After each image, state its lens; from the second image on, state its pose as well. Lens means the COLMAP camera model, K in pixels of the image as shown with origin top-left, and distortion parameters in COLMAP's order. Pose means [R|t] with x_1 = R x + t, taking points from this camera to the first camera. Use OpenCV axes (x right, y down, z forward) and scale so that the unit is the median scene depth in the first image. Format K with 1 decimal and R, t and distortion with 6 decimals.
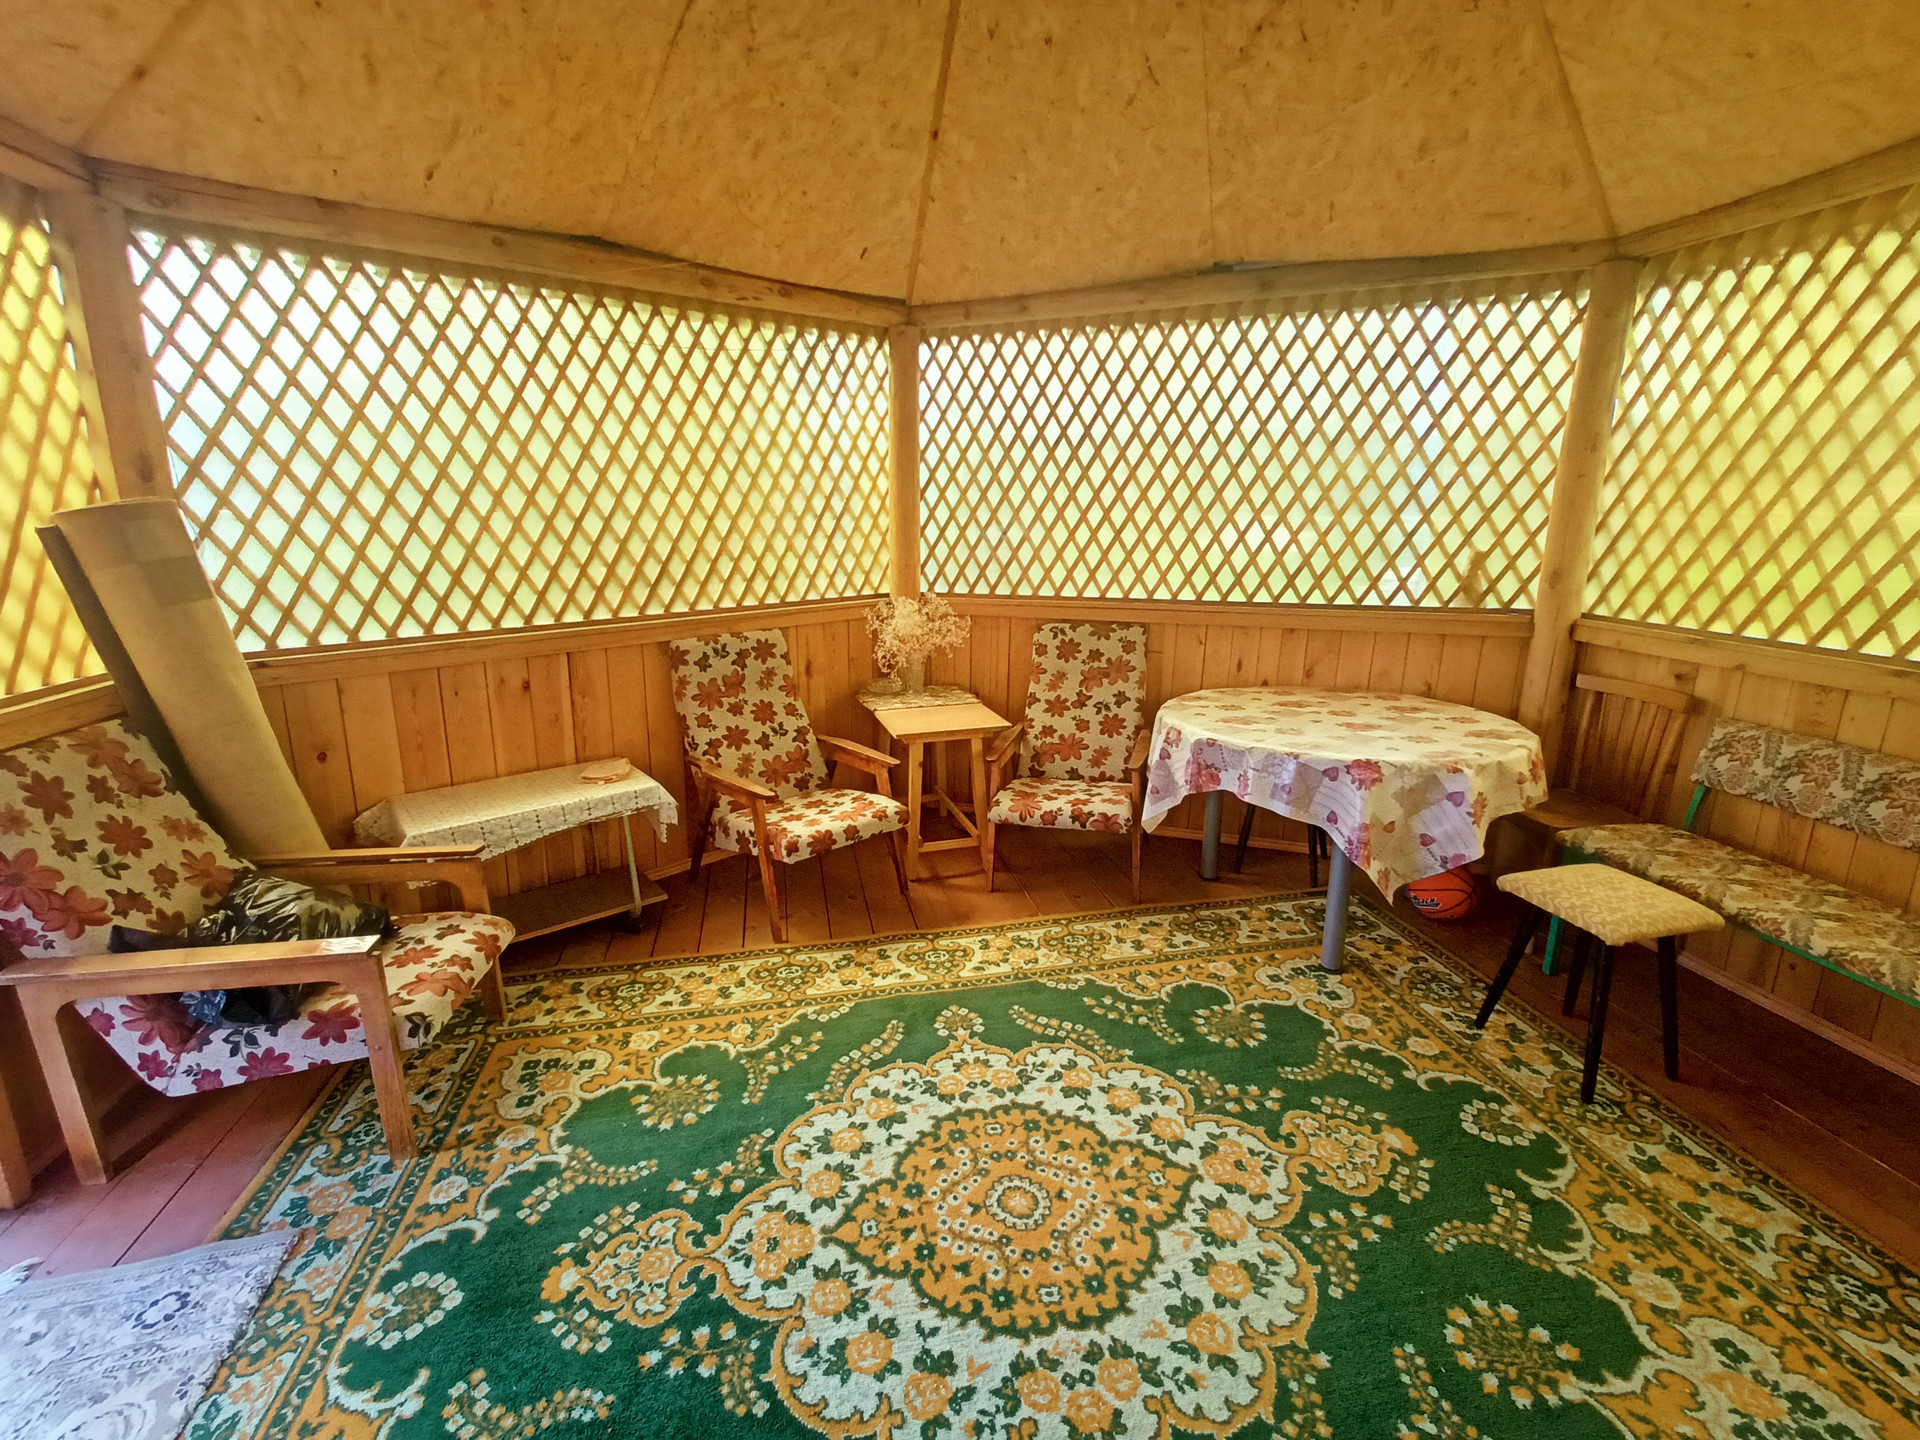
lens RADIAL K [[875.5, 0, 960.0], [0, 875.5, 720.0], [0, 0, 1]] dist [-0.009449, 0.000274]
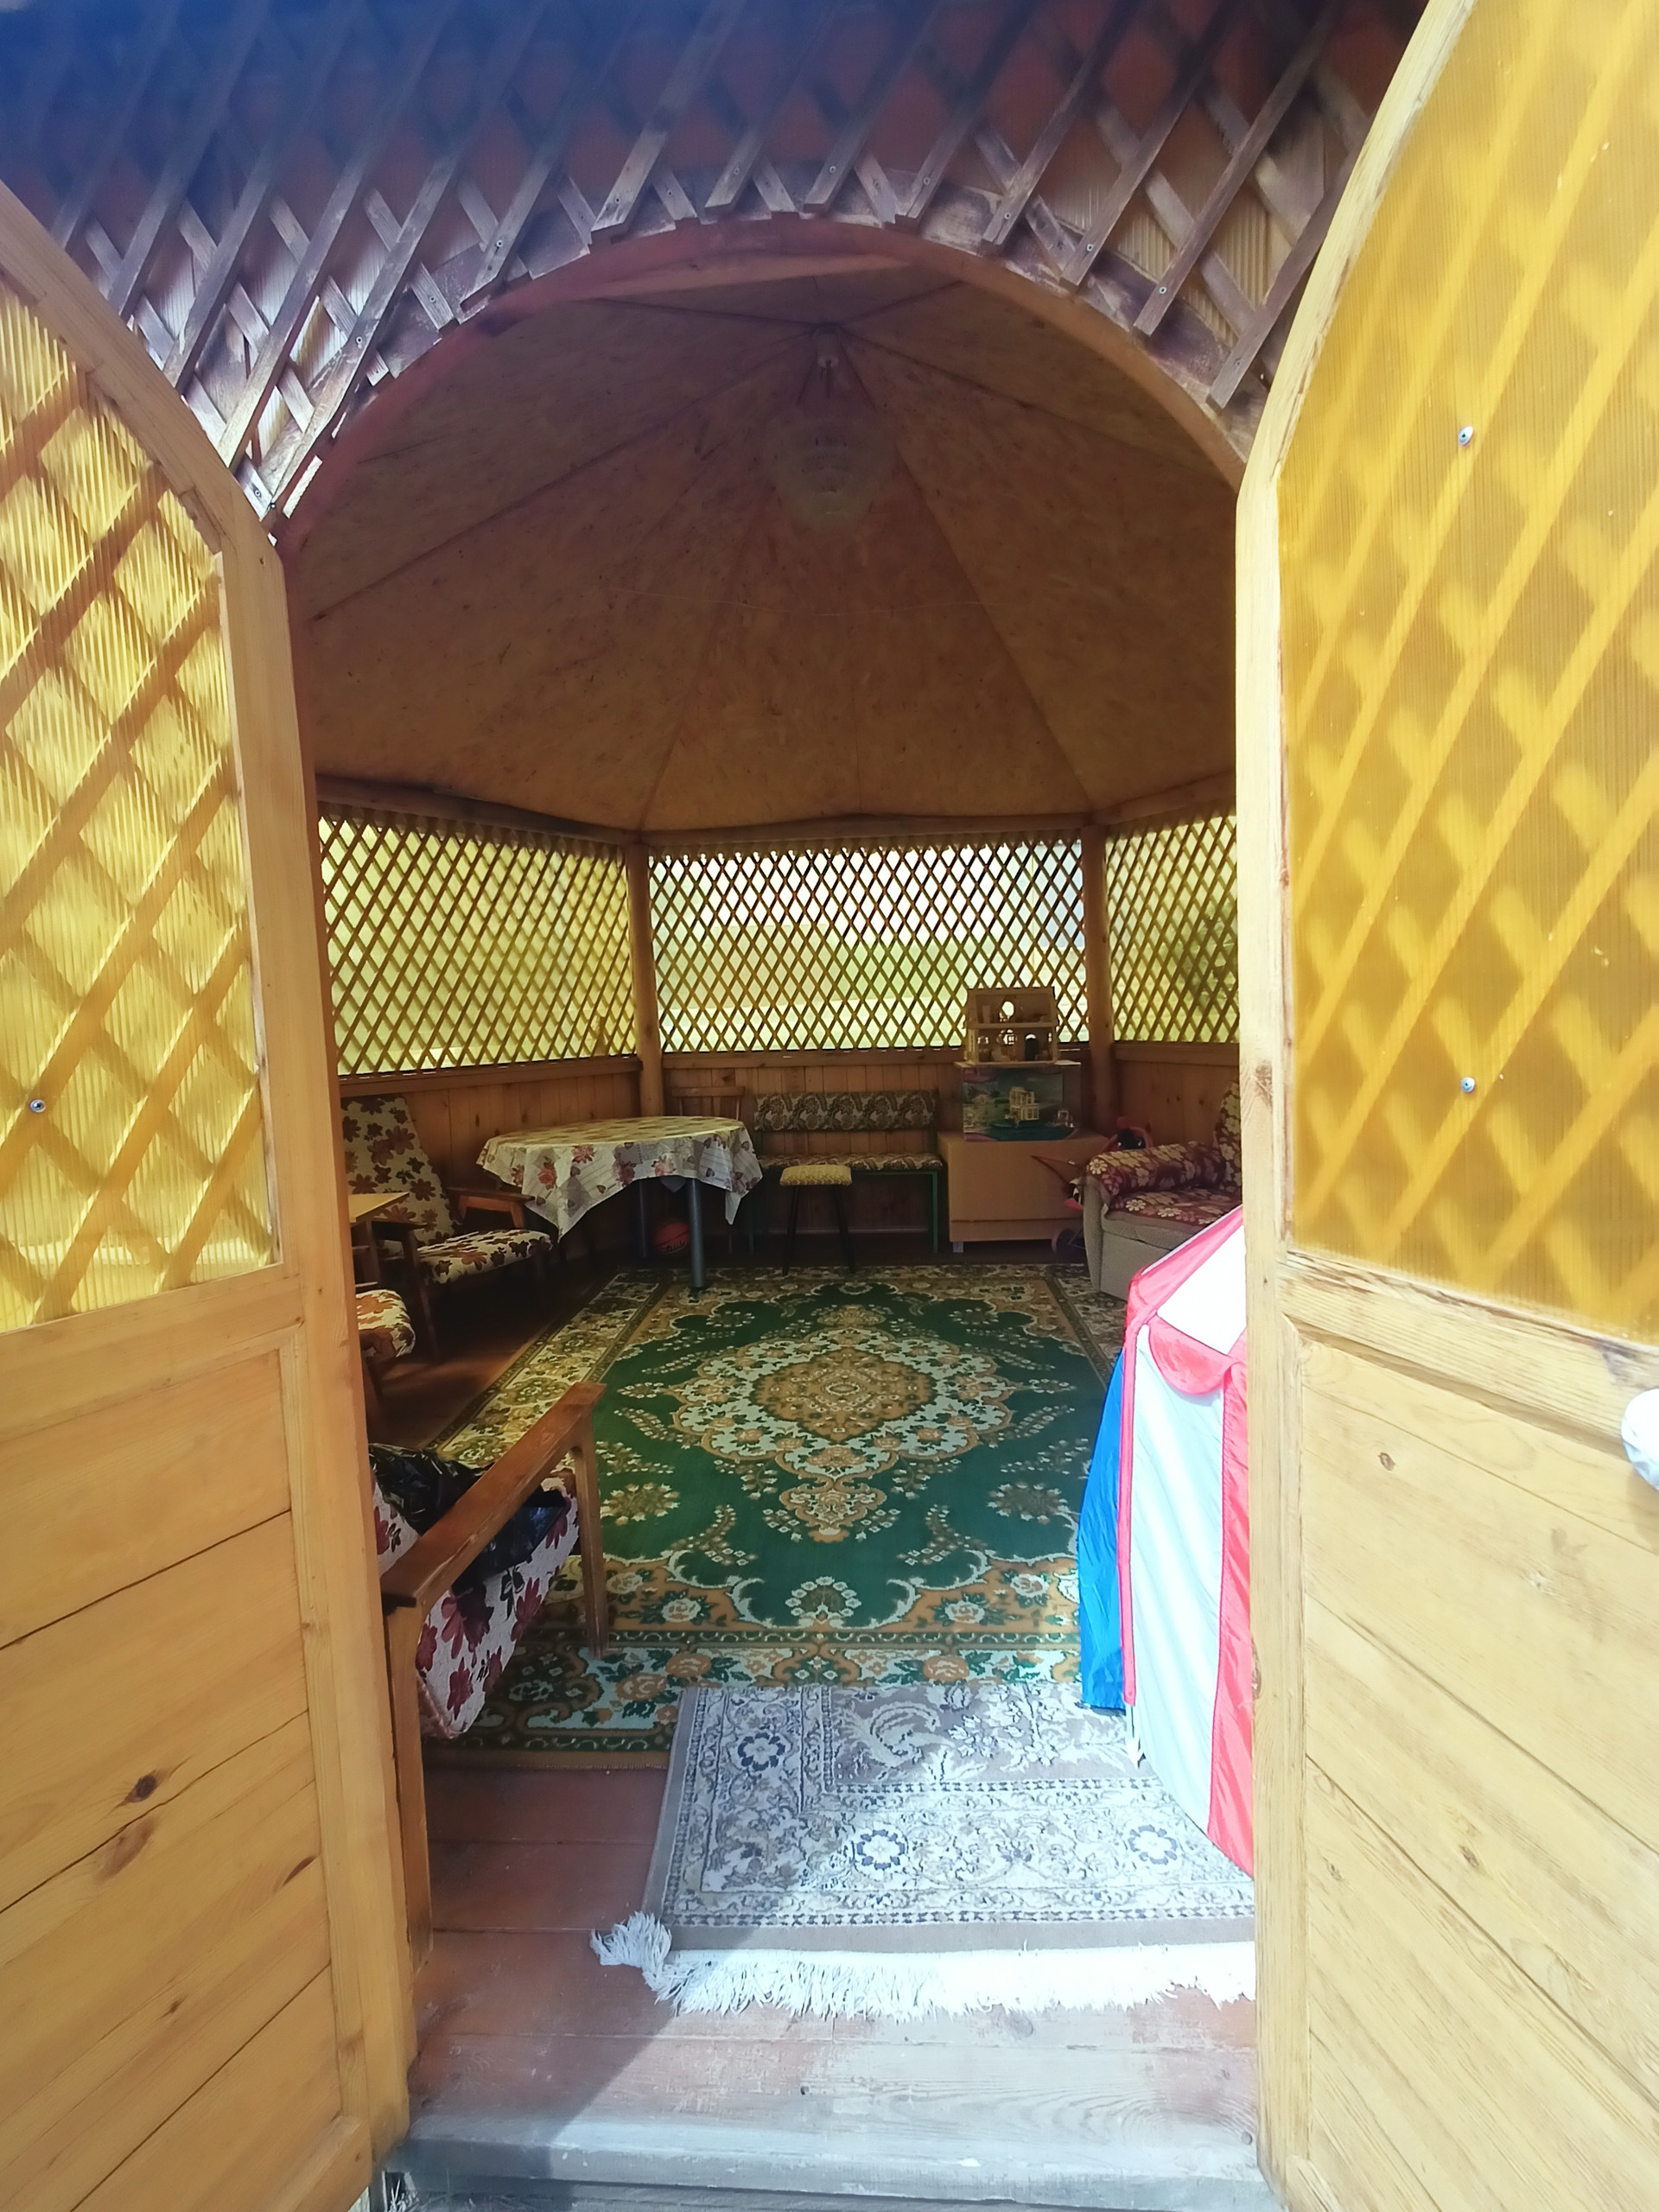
lens RADIAL K [[948.0, 0, 829.5], [0, 948.0, 1106.0], [0, 0, 1]] dist [-0.027447, 0.000135]
pose [[0.275317, -0.108771, 0.955180, -1.471748], [0.259244, 0.965171, 0.035185, -0.012974], [-0.925739, 0.237938, 0.293926, 0.377407]]
